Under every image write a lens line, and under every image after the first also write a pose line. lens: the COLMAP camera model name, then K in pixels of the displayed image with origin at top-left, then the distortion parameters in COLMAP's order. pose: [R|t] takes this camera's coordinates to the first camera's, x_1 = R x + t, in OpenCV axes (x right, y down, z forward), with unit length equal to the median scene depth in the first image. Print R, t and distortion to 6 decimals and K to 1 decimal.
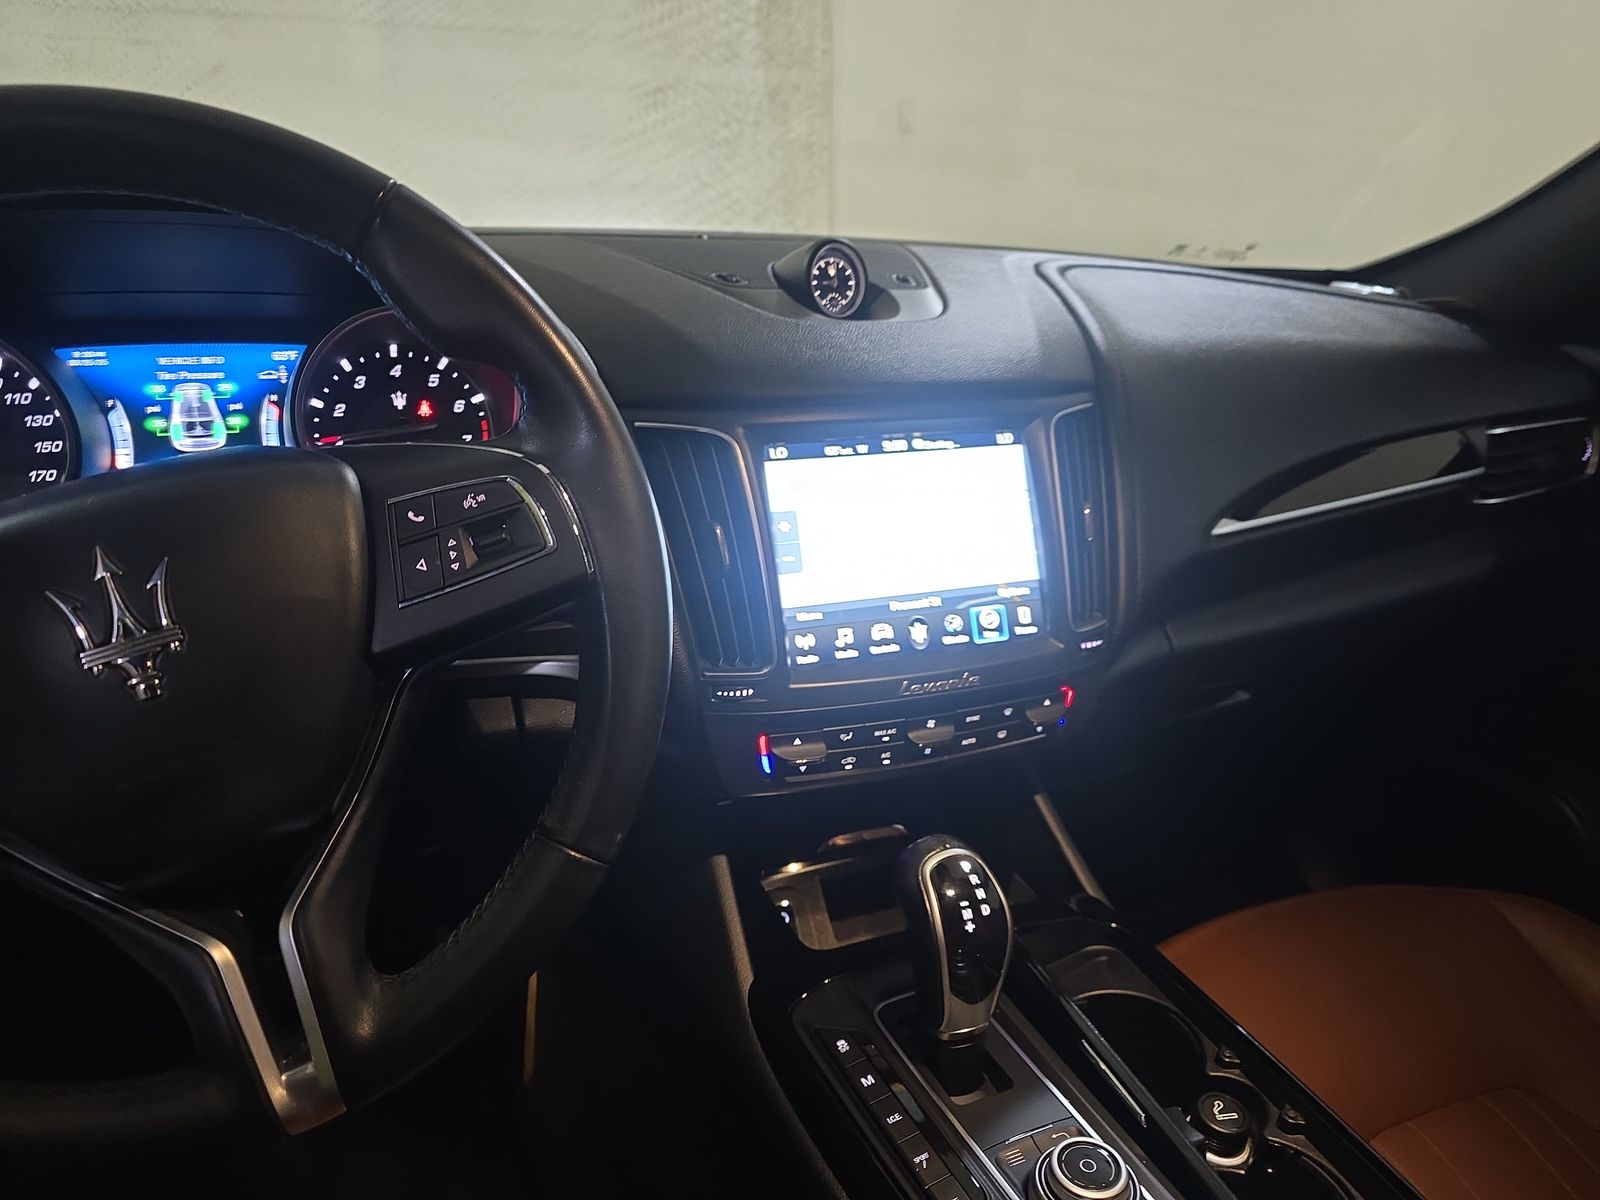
lens RADIAL K [[1078.7, 0, 801.5], [0, 1078.7, 588.3], [0, 0, 1]] dist [0.030569, -0.021951]
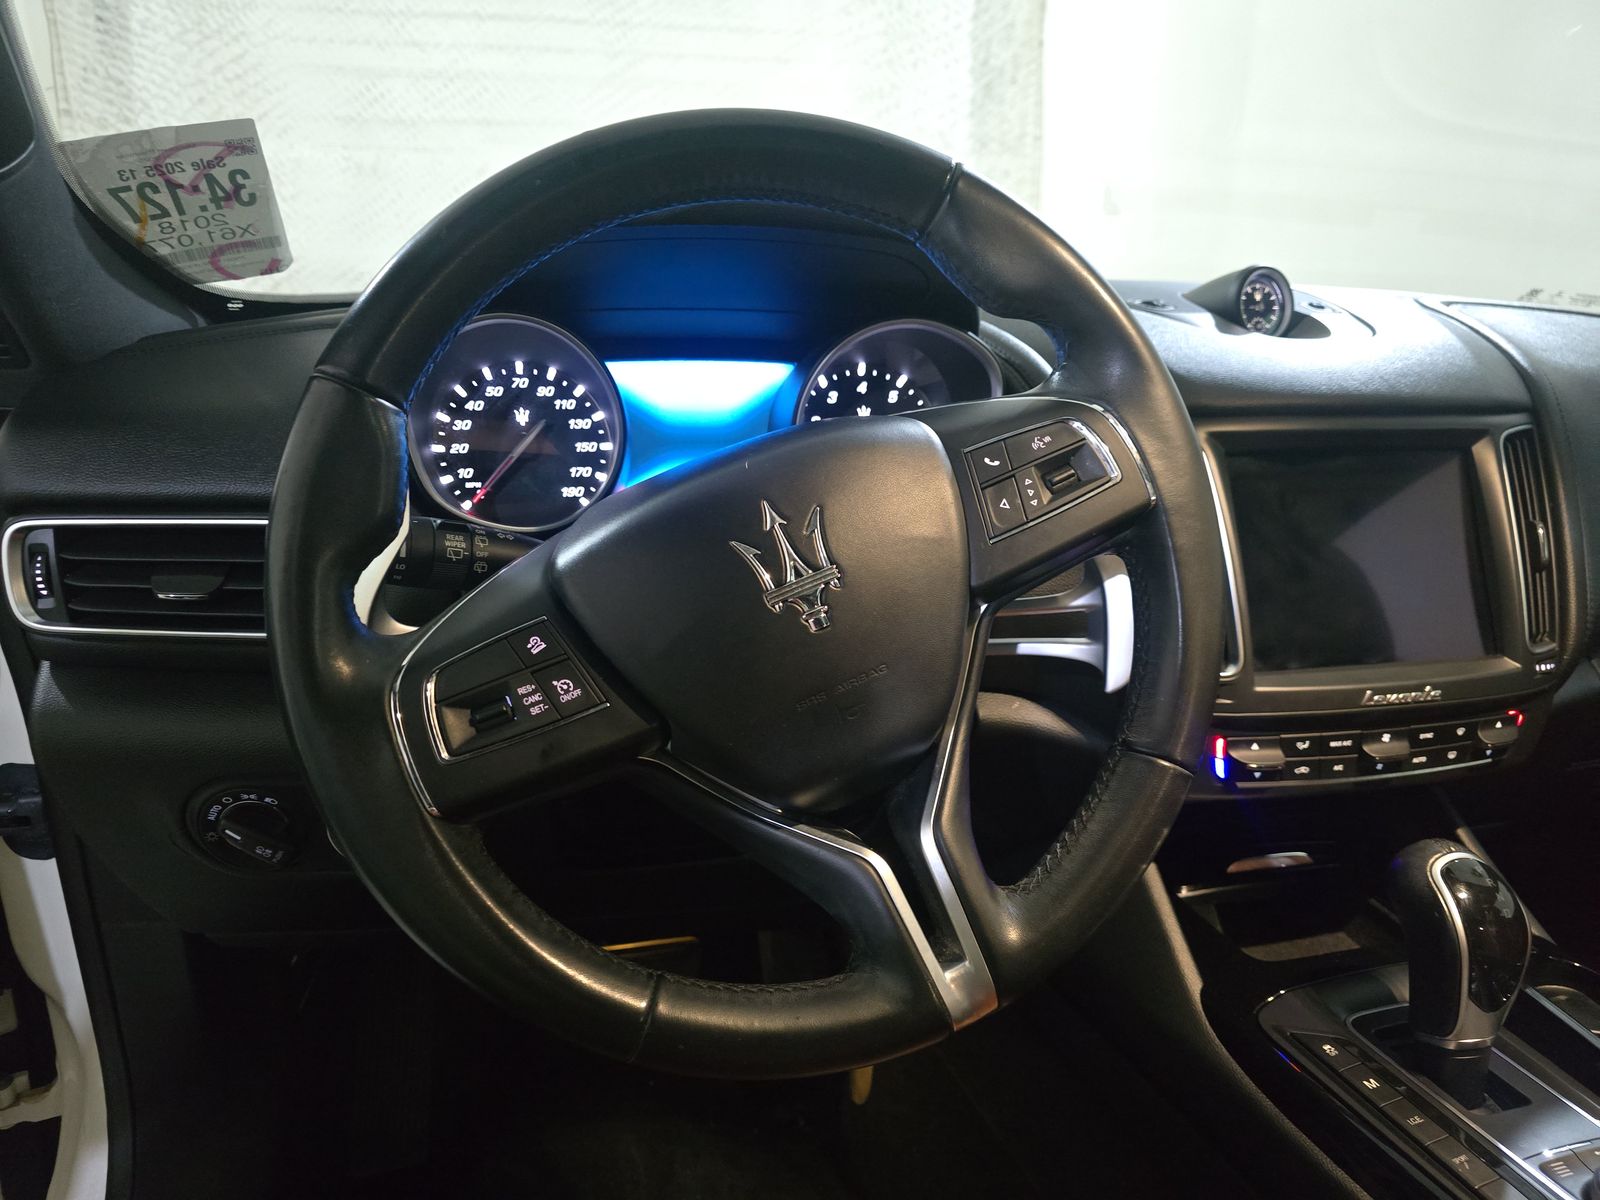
lens RADIAL K [[1078.7, 0, 806.0], [0, 1078.7, 607.2], [0, 0, 1]] dist [0.030569, -0.021951]
pose [[0.990244, 0.026315, -0.136839, -0.272678], [-0.034724, 0.997628, -0.059433, 0.084131], [0.134951, 0.063605, 0.988809, -0.061318]]
